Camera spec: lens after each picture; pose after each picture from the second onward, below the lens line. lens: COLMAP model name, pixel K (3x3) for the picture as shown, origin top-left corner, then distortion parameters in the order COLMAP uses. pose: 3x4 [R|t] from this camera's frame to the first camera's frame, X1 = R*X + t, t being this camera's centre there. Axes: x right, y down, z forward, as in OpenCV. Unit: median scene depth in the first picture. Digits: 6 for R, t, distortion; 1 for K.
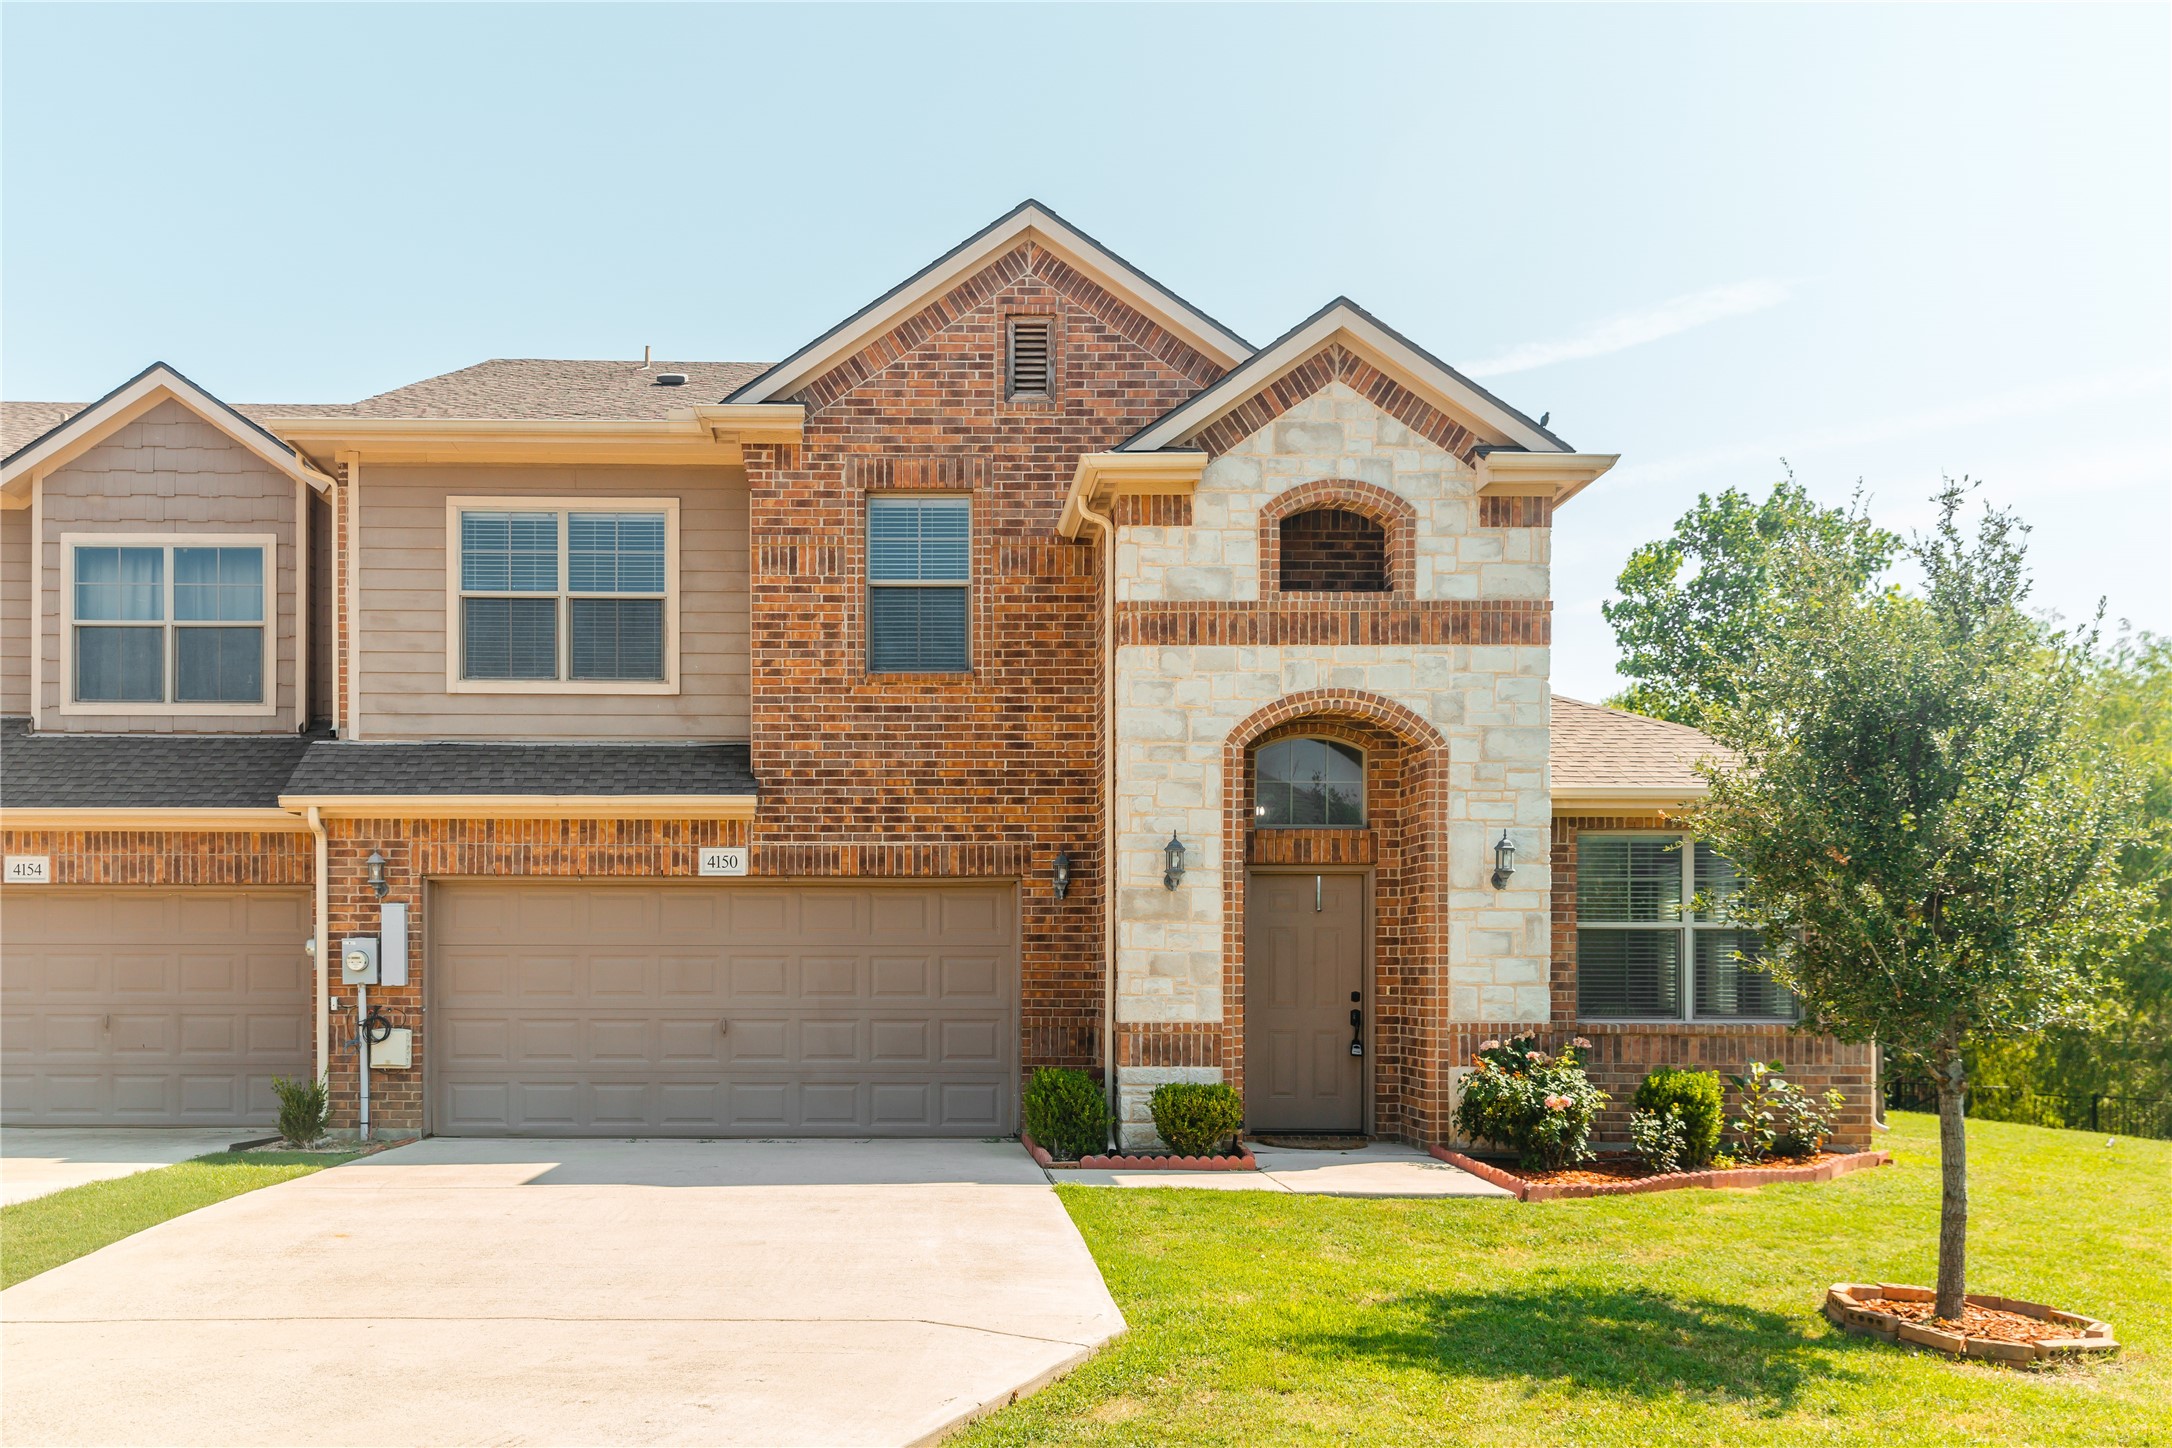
lens RADIAL K [[1708.0, 0, 1082.6], [0, 1708.0, 830.5], [0, 0, 1]] dist [-0.002375, -0.008925]
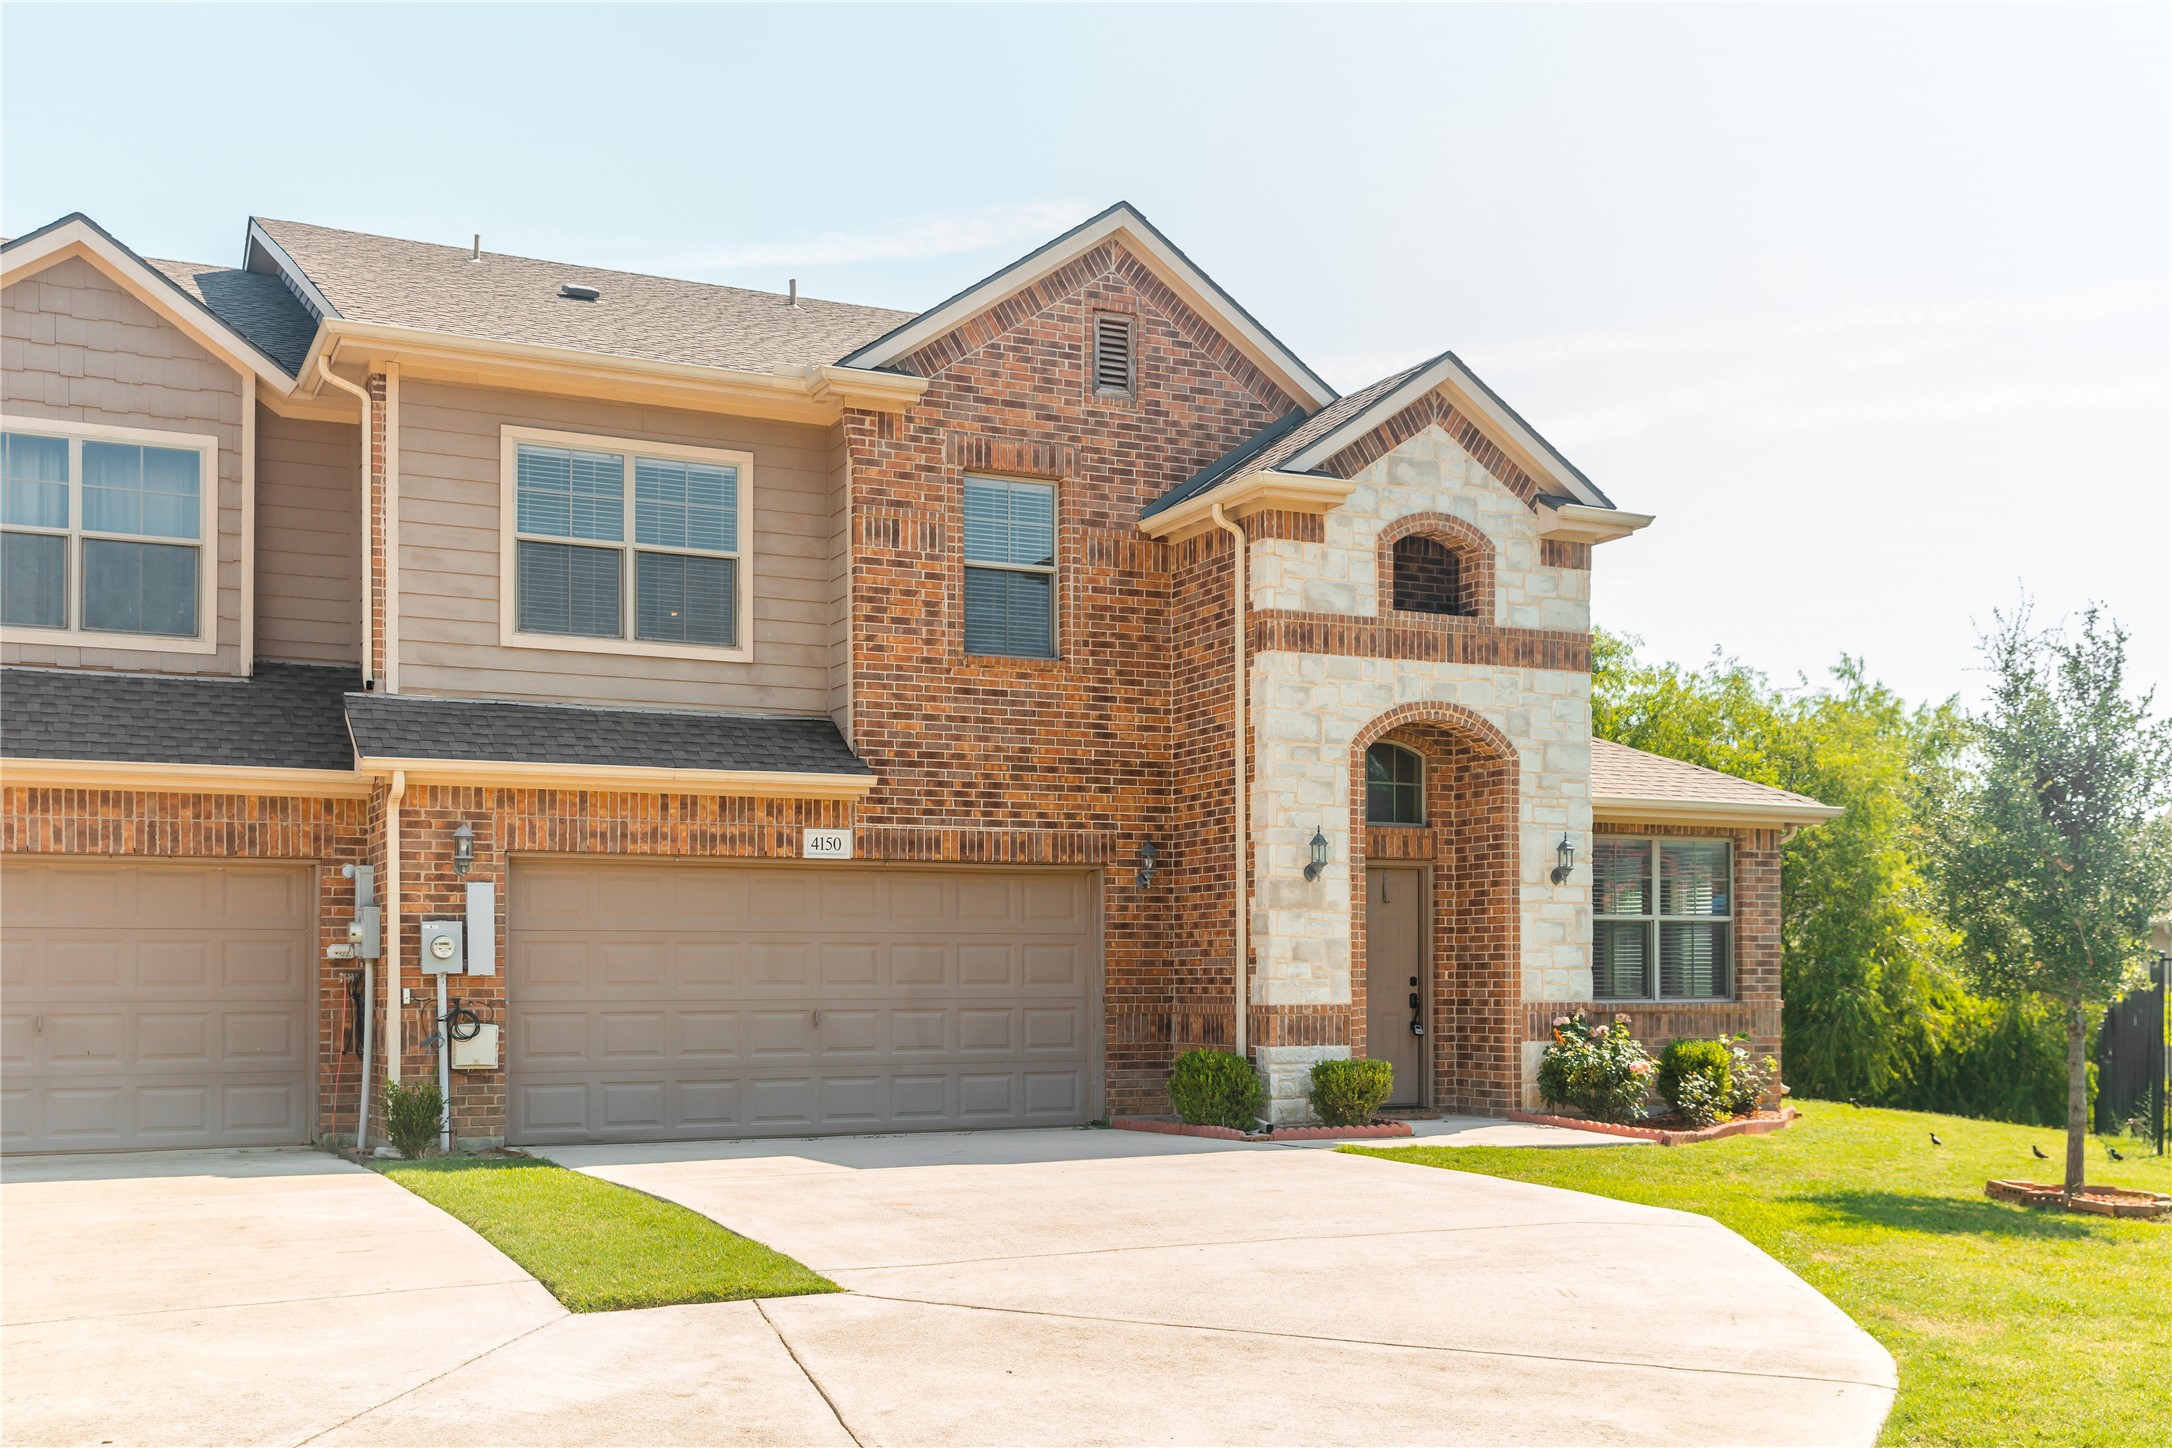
lens RADIAL K [[2206.5, 0, 1086.7], [0, 2206.5, 722.6], [0, 0, 1]] dist [-0.008190, 0.000000]
pose [[0.897780, 0.046409, 0.437991, -0.622290], [-0.029917, 0.998562, -0.044485, 0.001201], [-0.439426, 0.026835, 0.897878, -0.169317]]
